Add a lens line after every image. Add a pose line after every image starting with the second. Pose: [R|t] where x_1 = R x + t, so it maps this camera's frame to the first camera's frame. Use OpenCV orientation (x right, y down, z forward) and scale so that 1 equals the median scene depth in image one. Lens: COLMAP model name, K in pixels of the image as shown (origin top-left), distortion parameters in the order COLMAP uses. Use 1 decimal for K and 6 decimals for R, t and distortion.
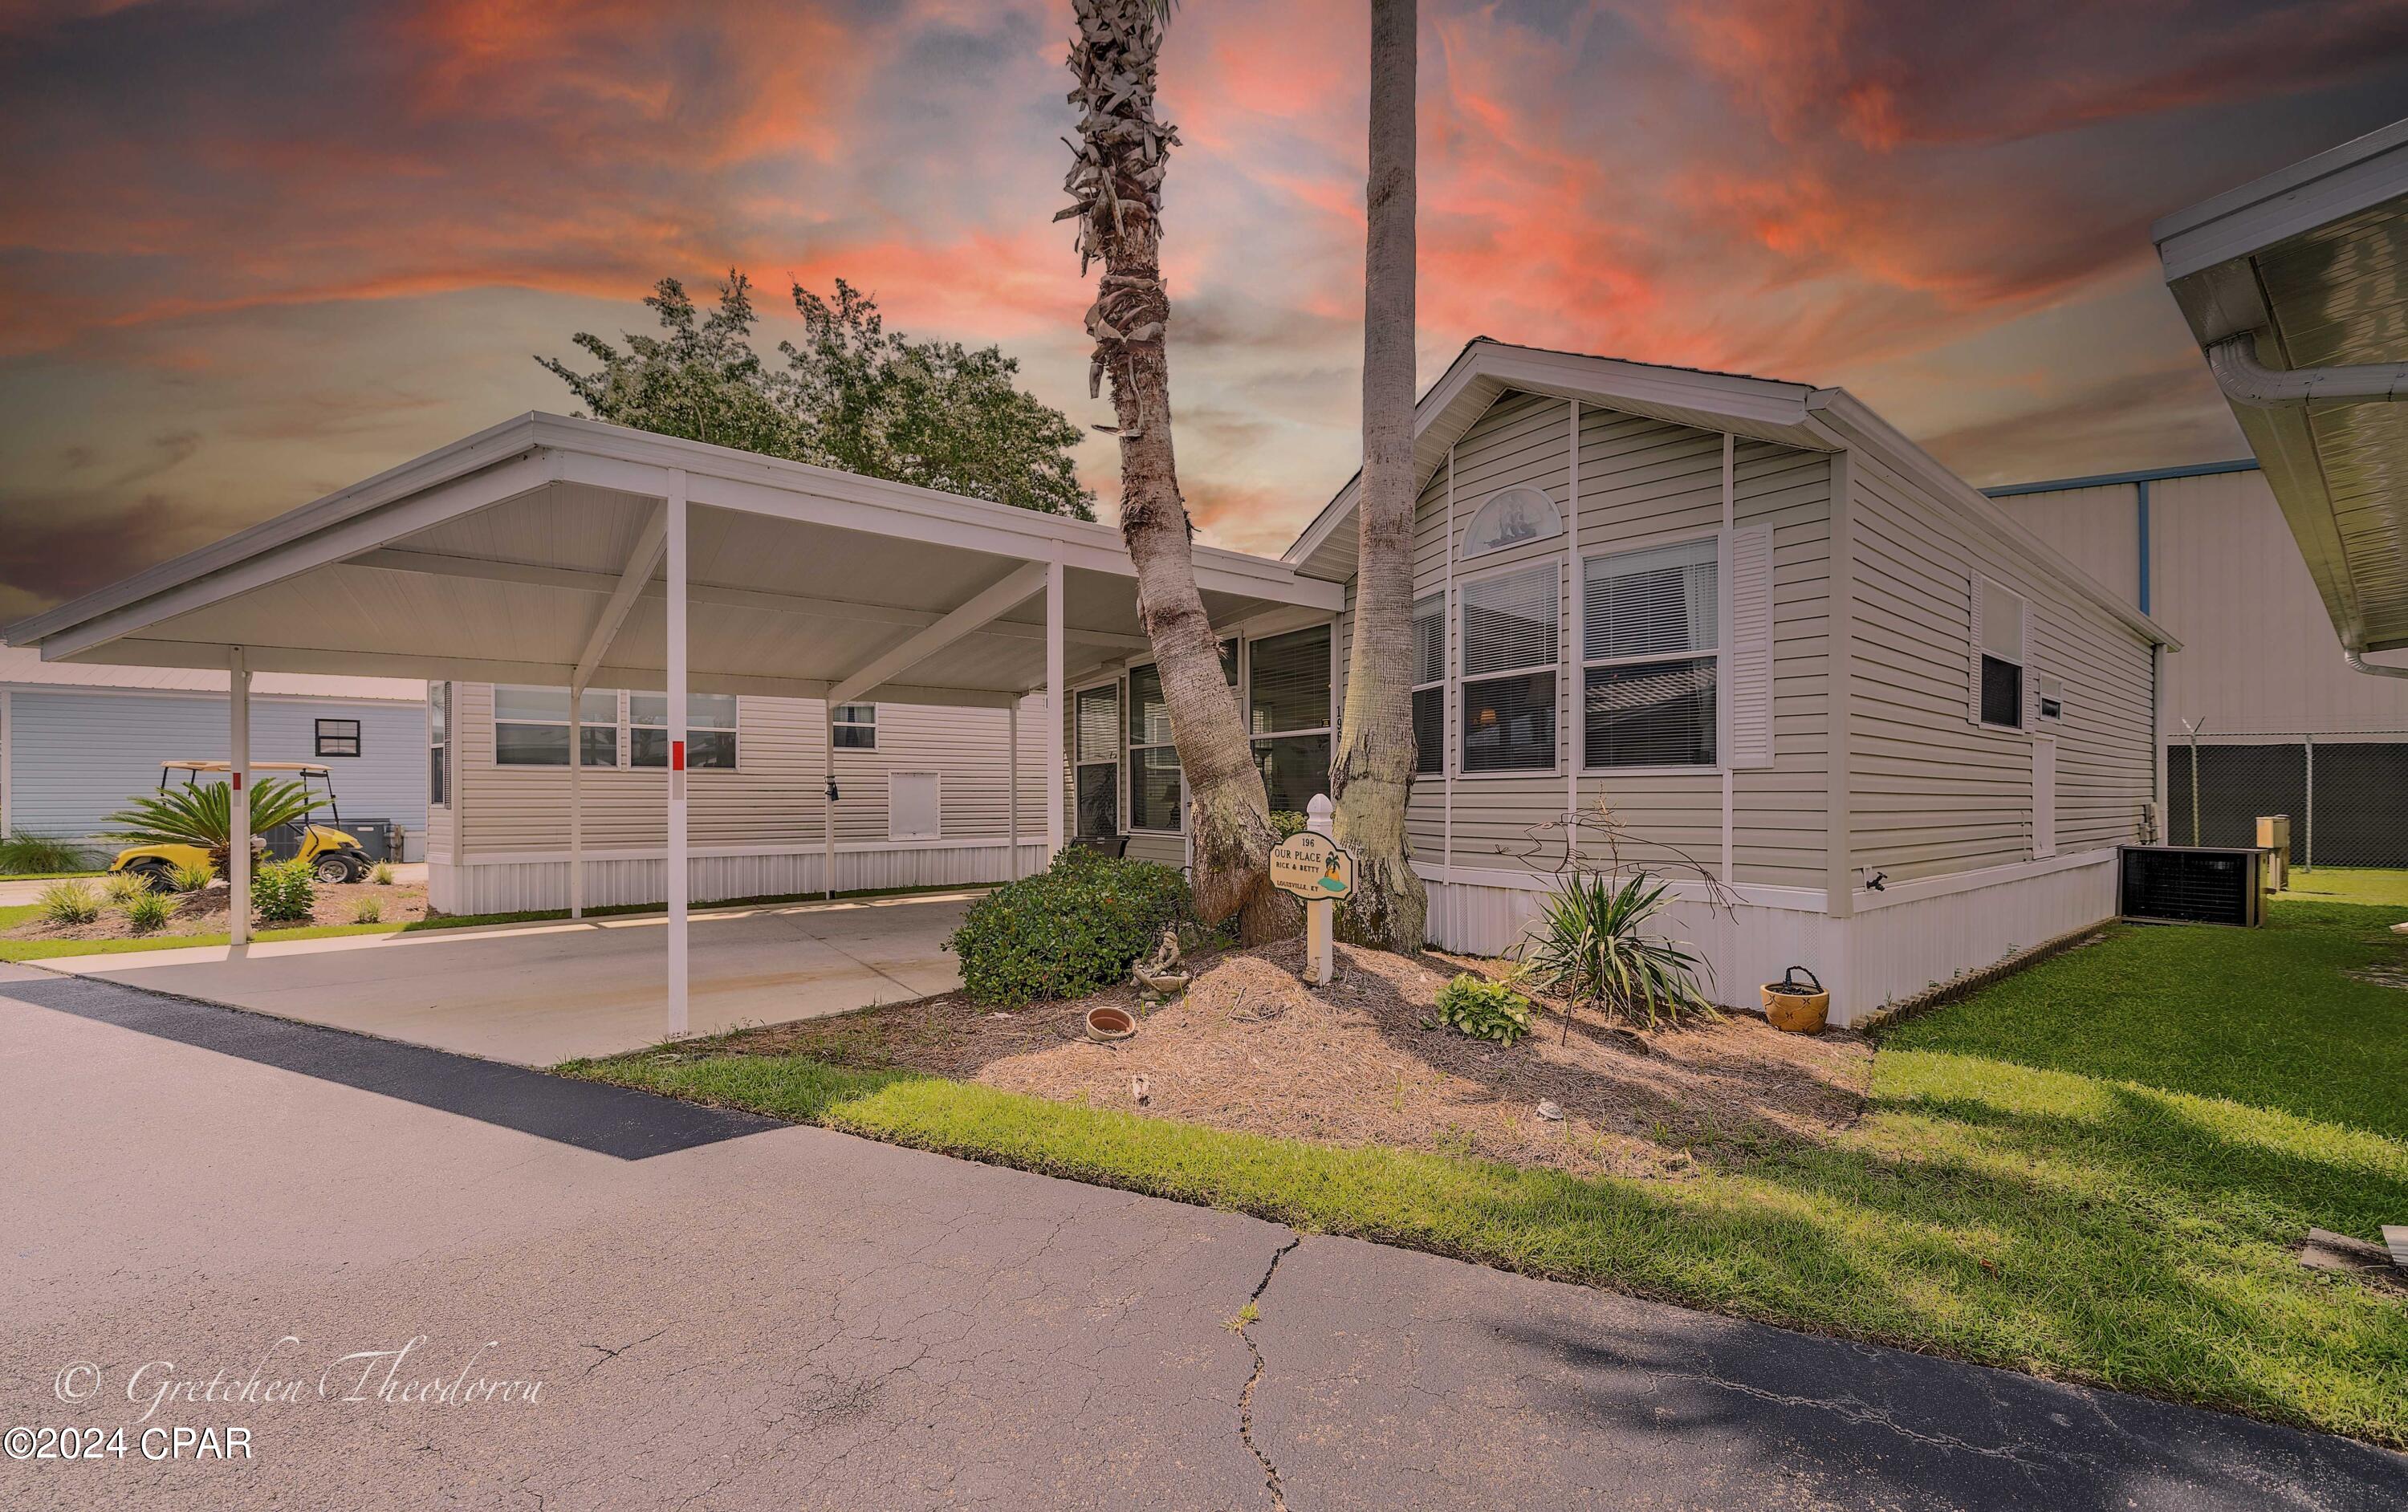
lens RADIAL K [[865.2, 0, 1159.9], [0, 865.2, 802.9], [0, 0, 1]] dist [-0.003507, -0.000354]
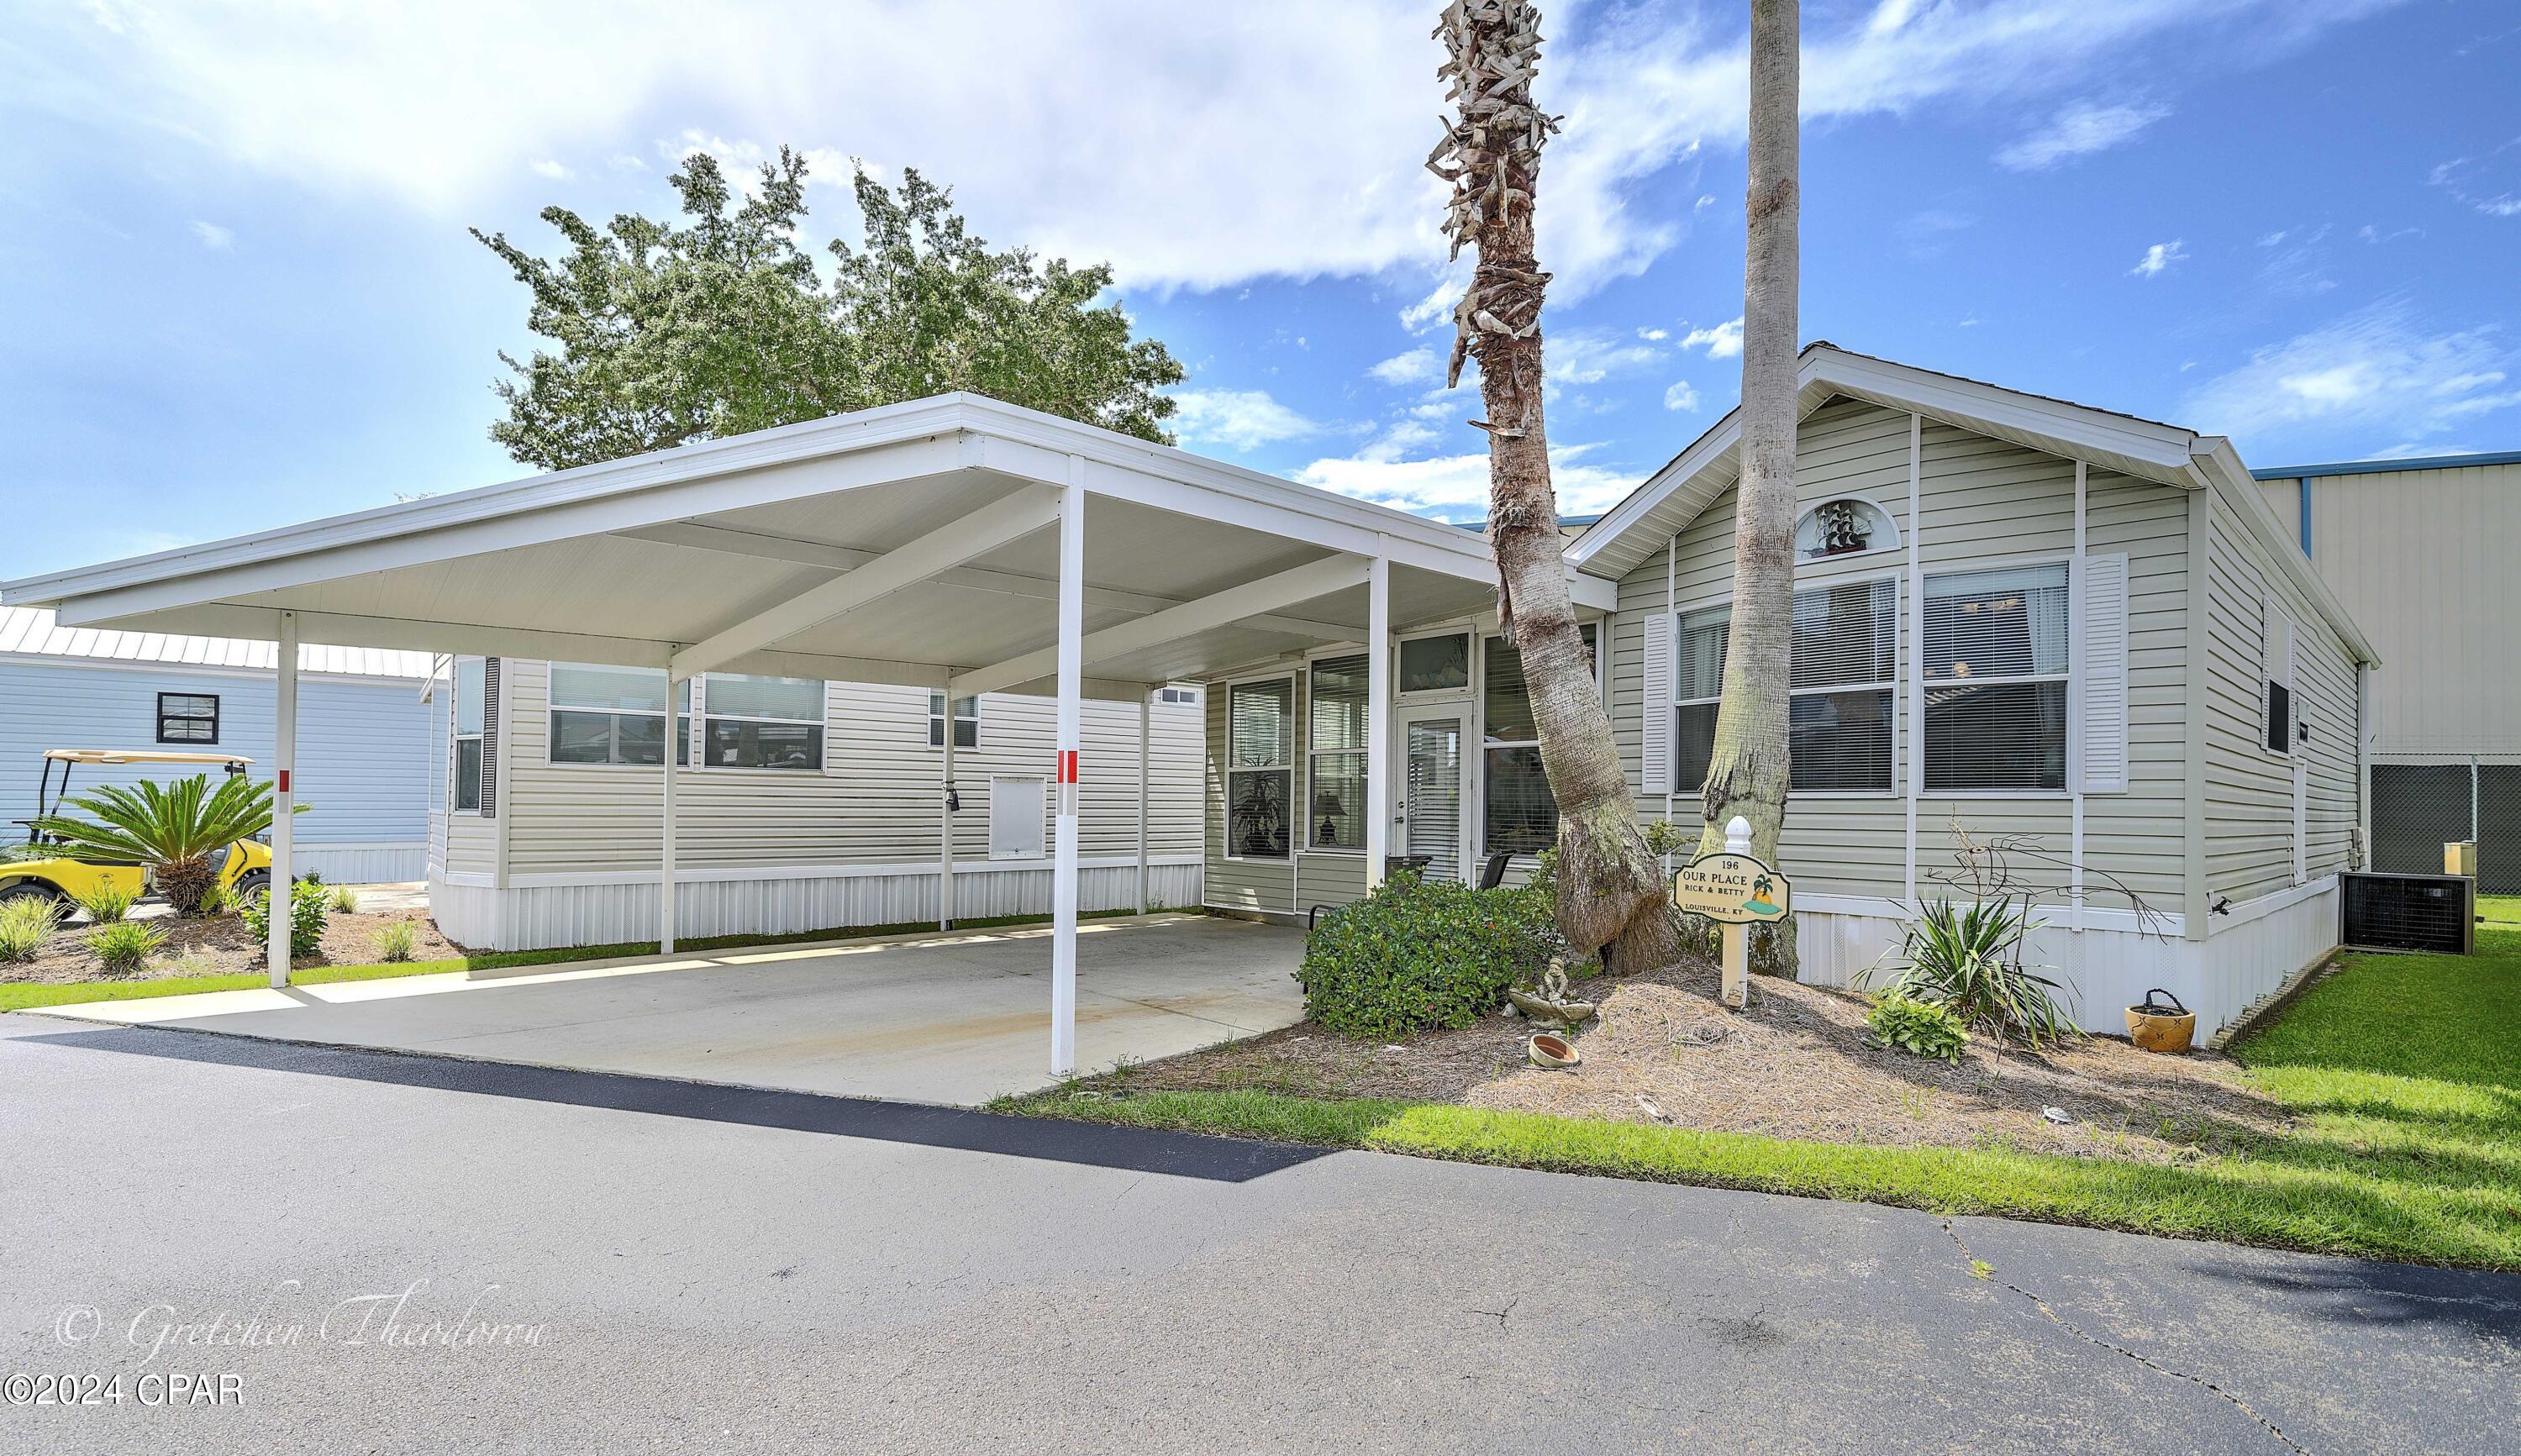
lens RADIAL K [[1092.1, 0, 1264.7], [0, 1092.1, 798.9], [0, 0, 1]] dist [-0.001647, -0.000017]
pose [[0.993527, 0.011810, 0.112981, -0.390211], [-0.010342, 0.999854, -0.013575, -0.005784], [-0.113124, 0.012318, 0.993504, -0.139308]]
